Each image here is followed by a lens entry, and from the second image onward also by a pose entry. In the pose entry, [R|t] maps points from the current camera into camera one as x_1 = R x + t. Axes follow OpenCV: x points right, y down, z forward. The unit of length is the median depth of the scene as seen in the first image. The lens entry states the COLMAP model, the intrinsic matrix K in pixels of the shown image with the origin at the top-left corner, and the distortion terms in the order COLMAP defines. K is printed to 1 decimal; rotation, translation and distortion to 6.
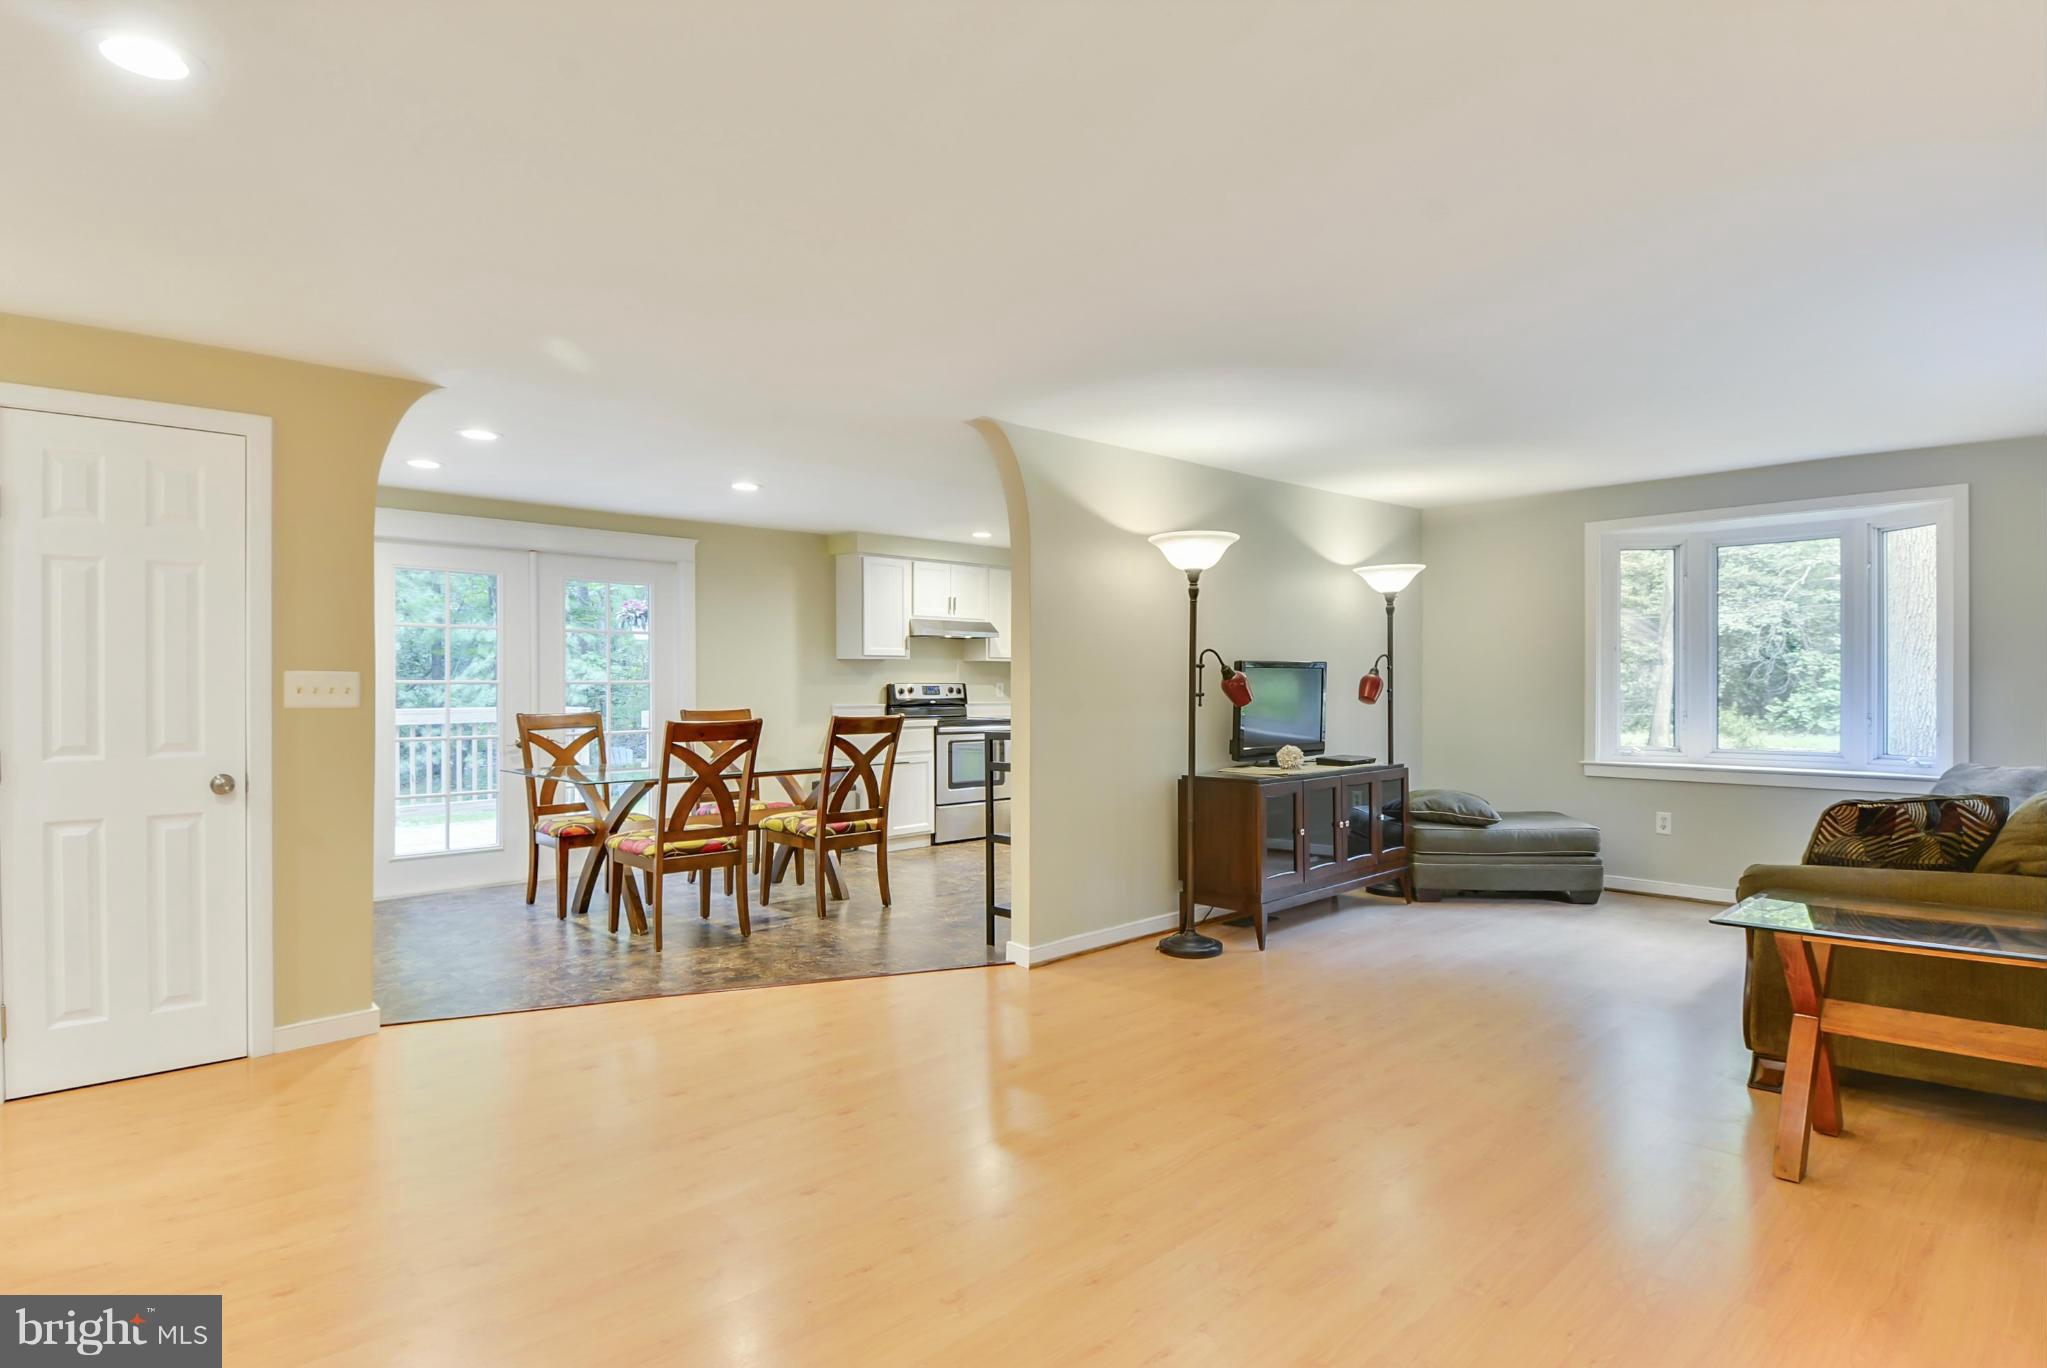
lens RADIAL K [[1136.5, 0, 1017.9], [0, 1136.5, 687.4], [0, 0, 1]] dist [0.043116, -0.010385]
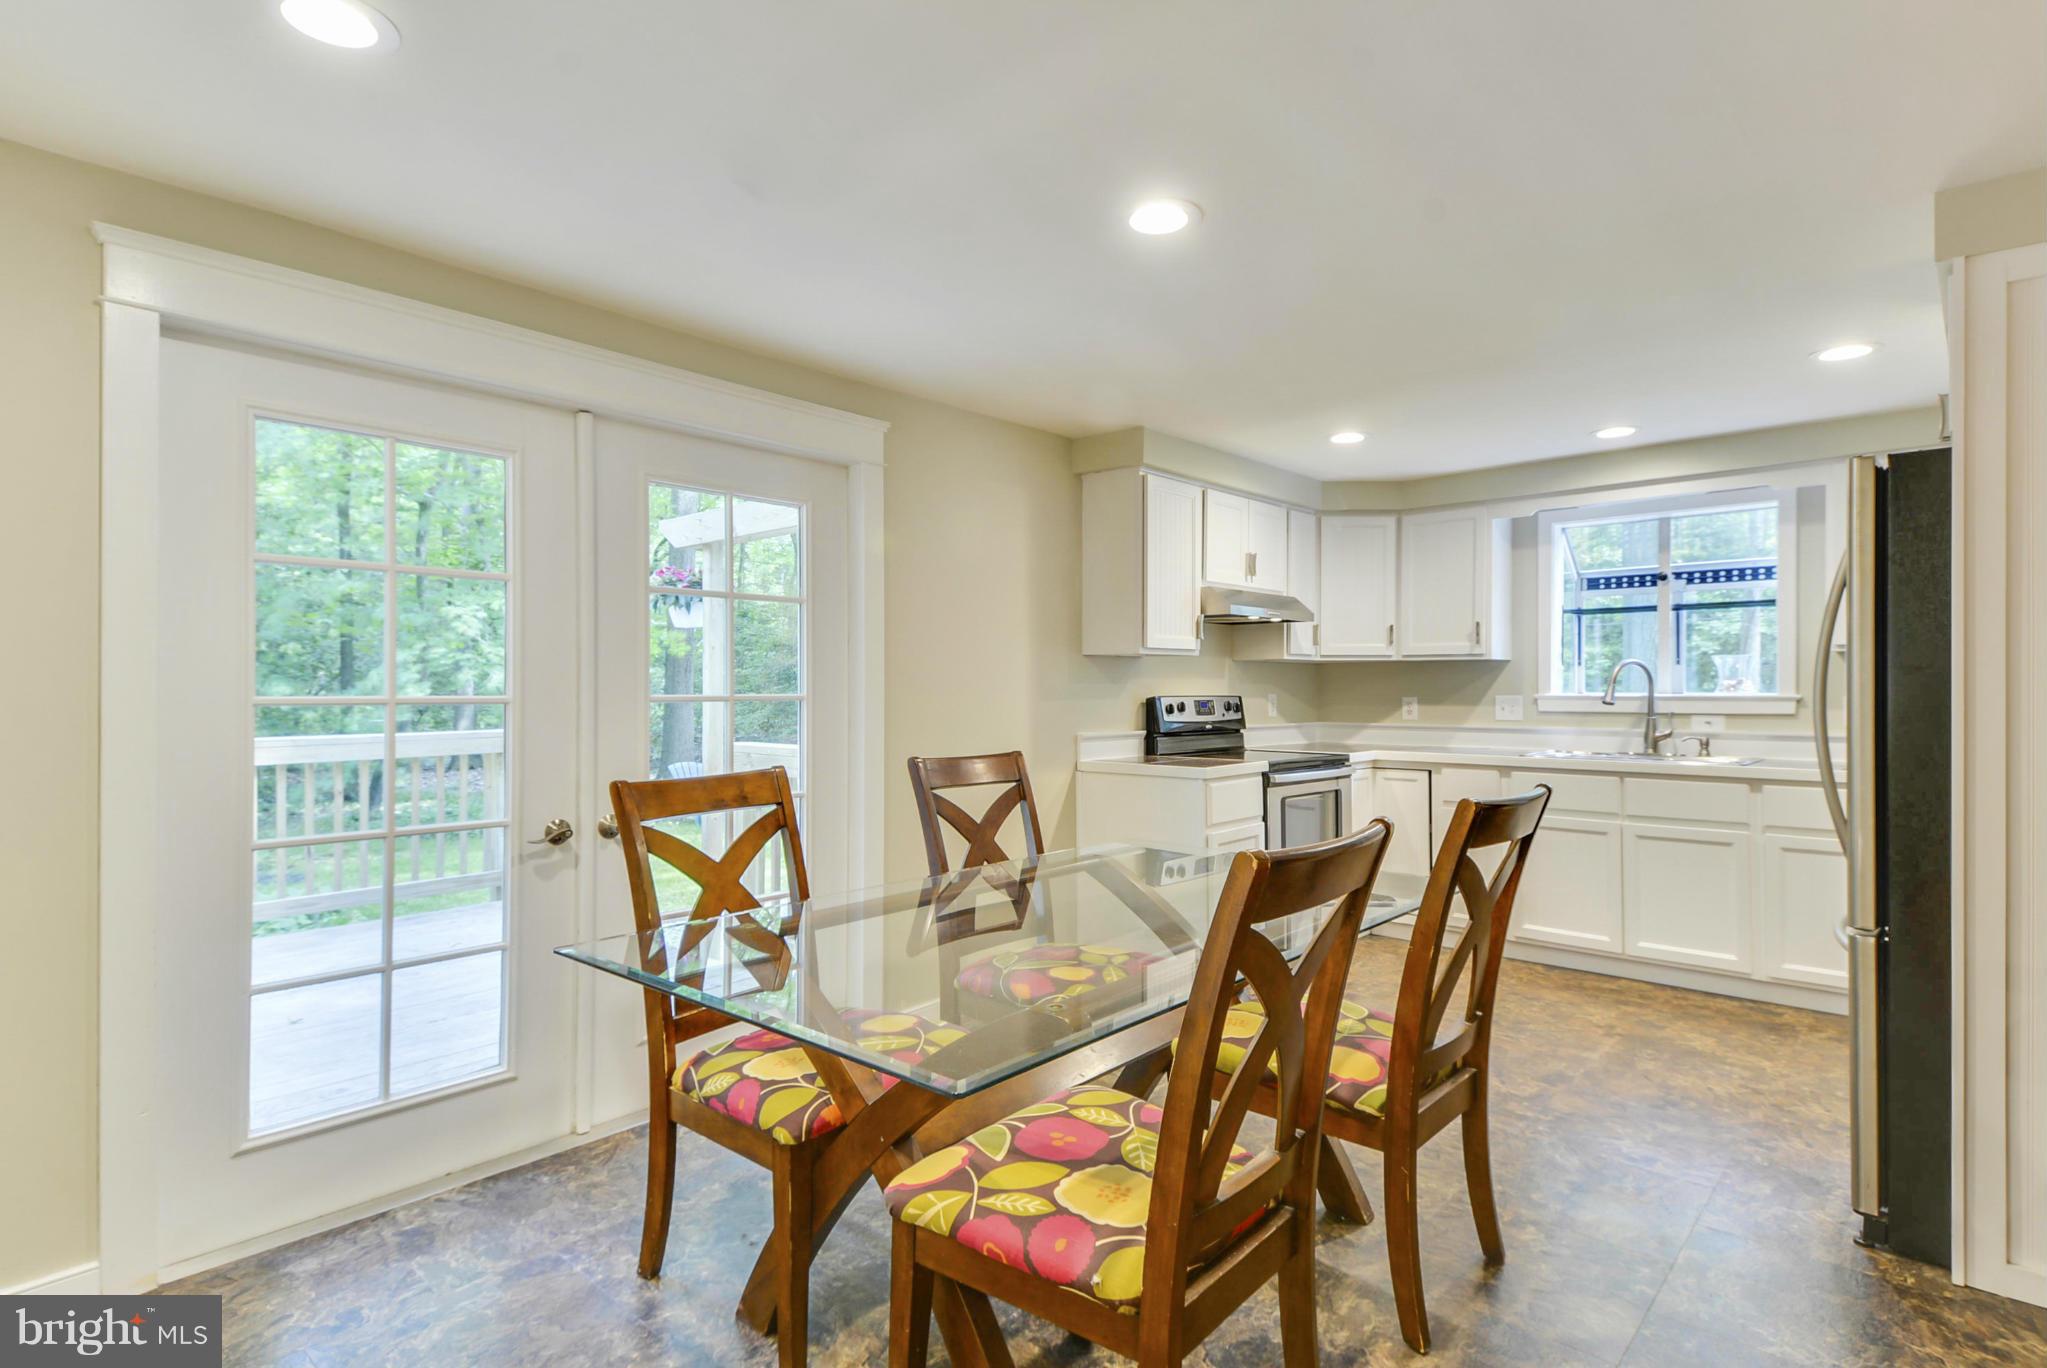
lens RADIAL K [[1136.5, 0, 1022.0], [0, 1136.5, 682.0], [0, 0, 1]] dist [0.043116, -0.010385]
pose [[0.995789, 0.005001, 0.091534, -0.235627], [-0.004422, 0.999969, -0.006528, -0.006813], [-0.091564, 0.006096, 0.995781, 0.417824]]
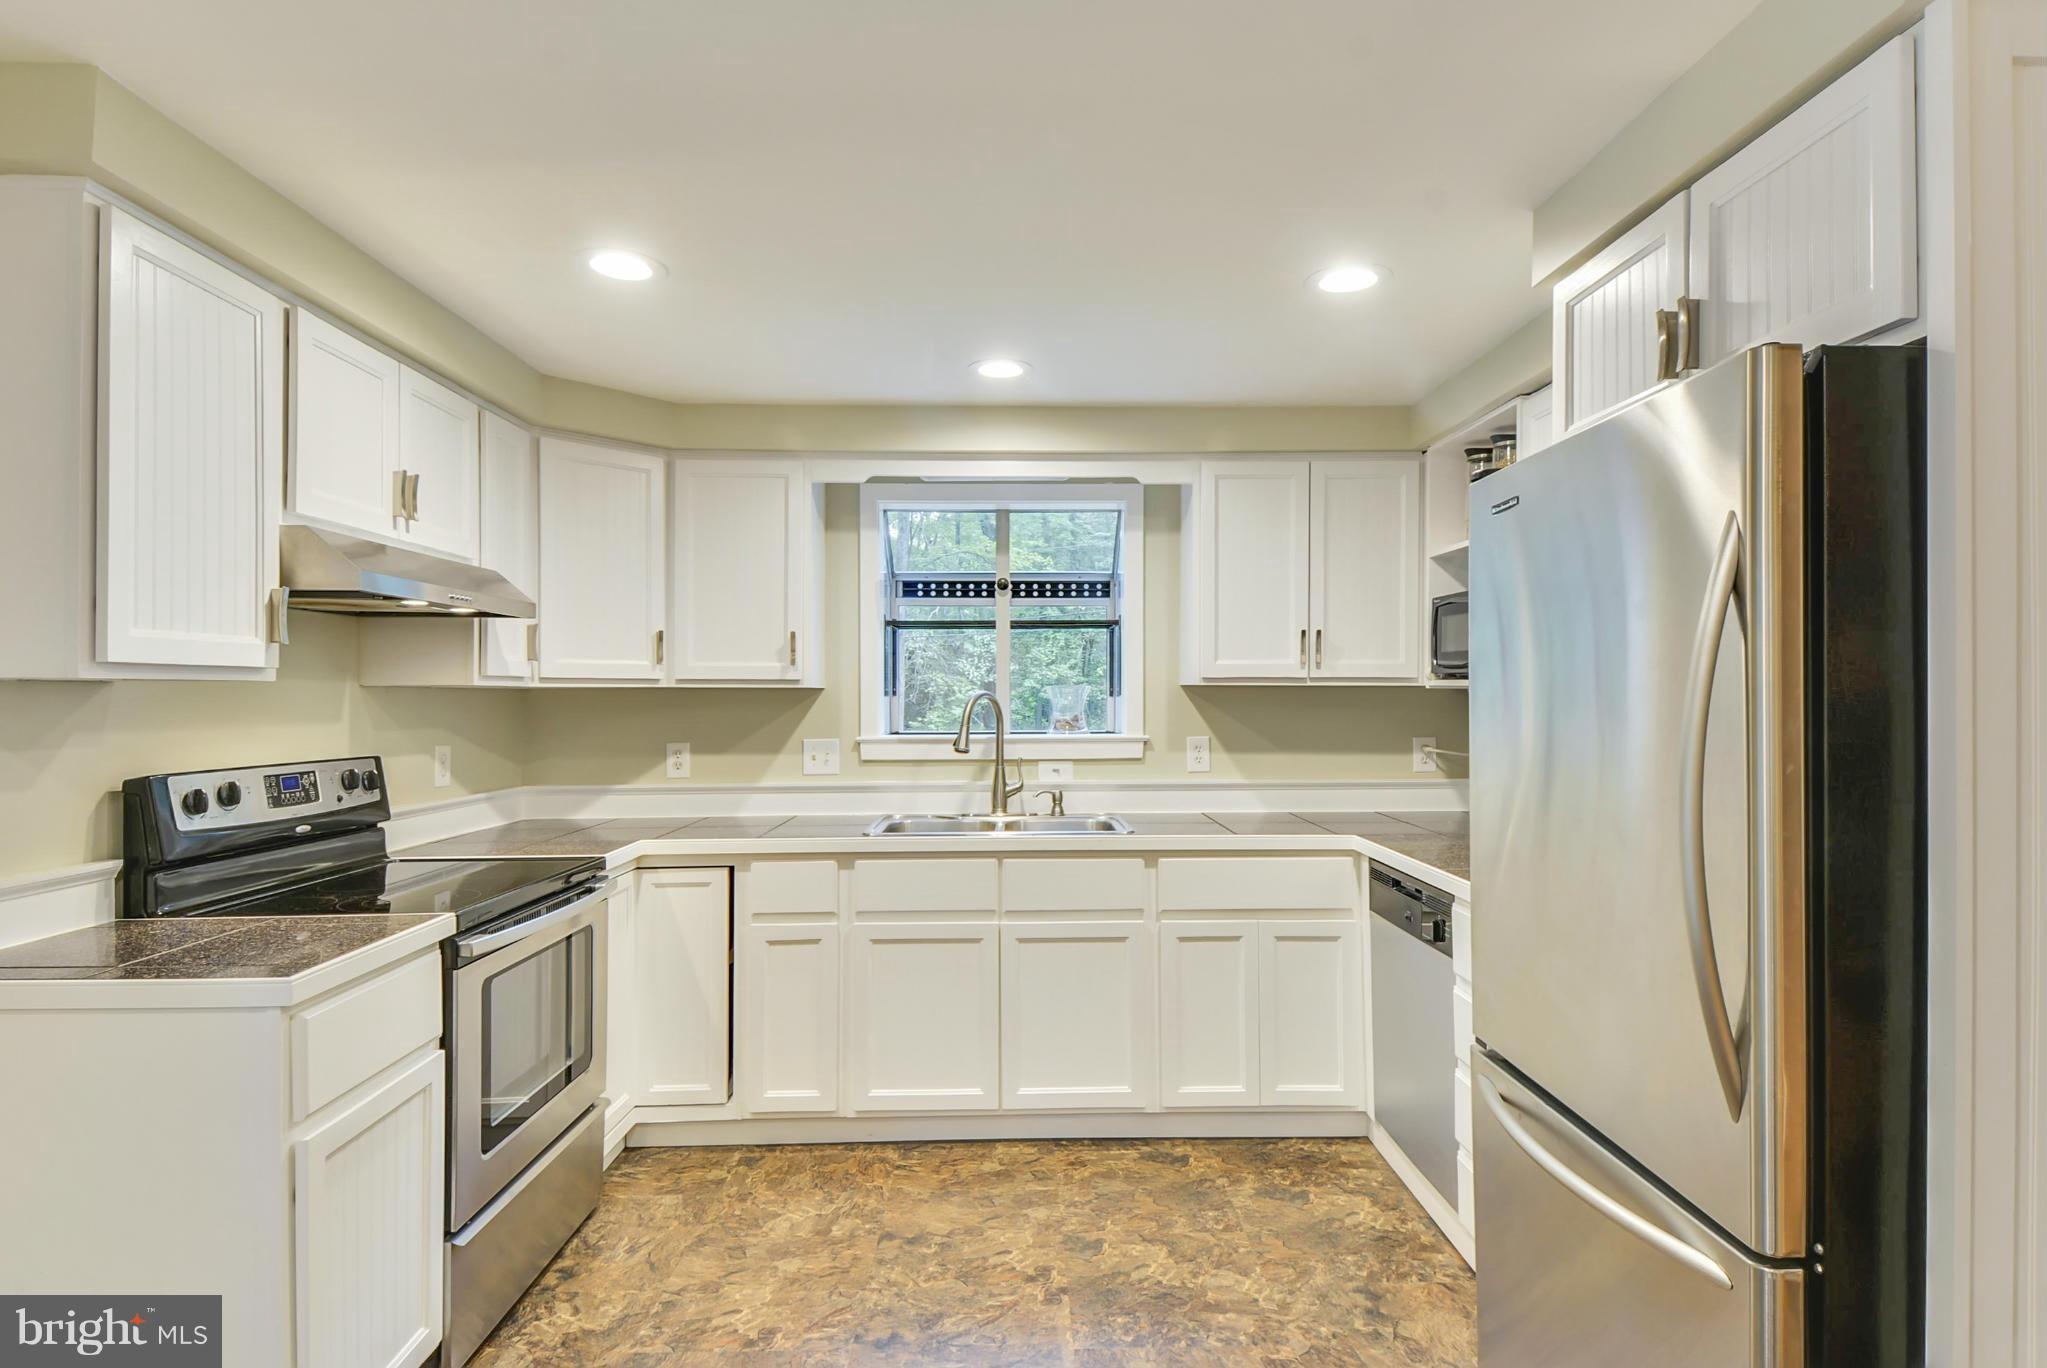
lens RADIAL K [[1136.5, 0, 1071.3], [0, 1136.5, 696.7], [0, 0, 1]] dist [0.043116, -0.010385]
pose [[0.669467, 0.005744, 0.742819, -0.166695], [-0.004573, 0.999983, -0.003612, -0.020966], [-0.742827, -0.000979, 0.669482, 0.678291]]
